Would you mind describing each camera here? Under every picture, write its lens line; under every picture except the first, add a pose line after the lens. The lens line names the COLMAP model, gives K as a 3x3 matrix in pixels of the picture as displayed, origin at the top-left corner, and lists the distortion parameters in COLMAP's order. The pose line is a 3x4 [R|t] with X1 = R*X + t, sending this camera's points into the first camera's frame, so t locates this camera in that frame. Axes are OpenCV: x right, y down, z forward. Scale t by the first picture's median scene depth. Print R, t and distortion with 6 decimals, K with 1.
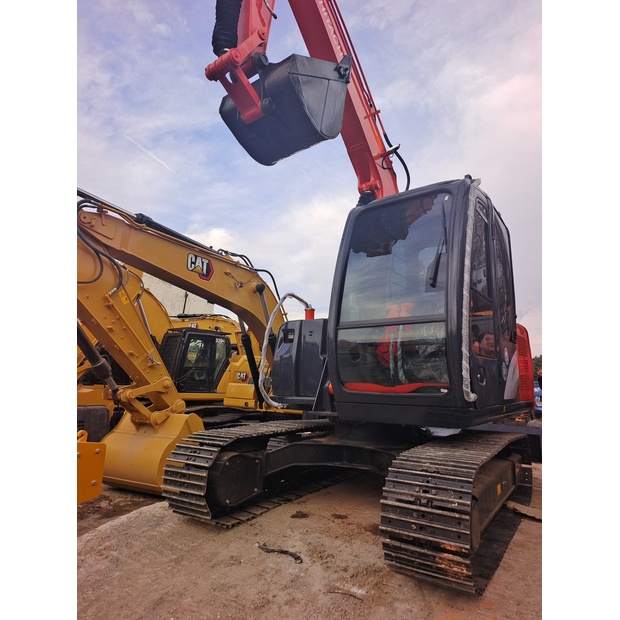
lens RADIAL K [[421.5, 0, 311.5], [0, 421.5, 306.9], [0, 0, 1]] dist [0.049756, -0.046891]
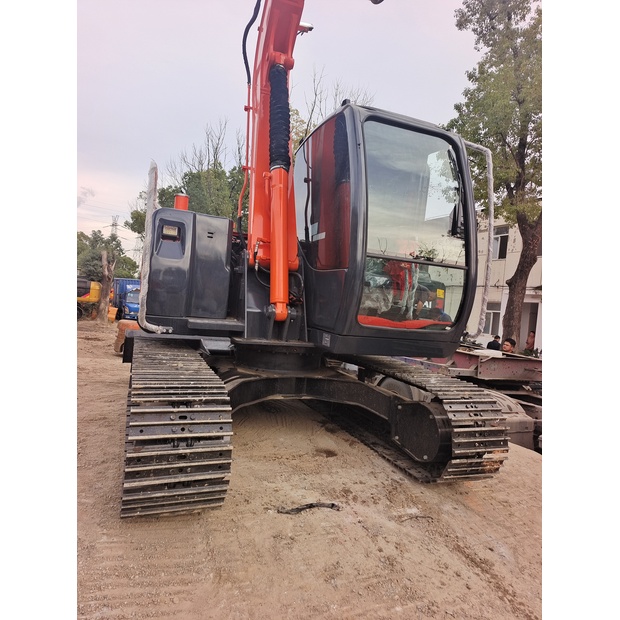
lens RADIAL K [[421.5, 0, 314.9], [0, 421.5, 311.0], [0, 0, 1]] dist [0.049756, -0.046891]
pose [[0.550049, 0.012684, 0.835036, -0.725129], [-0.230778, 0.963258, 0.137386, 0.065600], [-0.802613, -0.268277, 0.532767, 0.587312]]
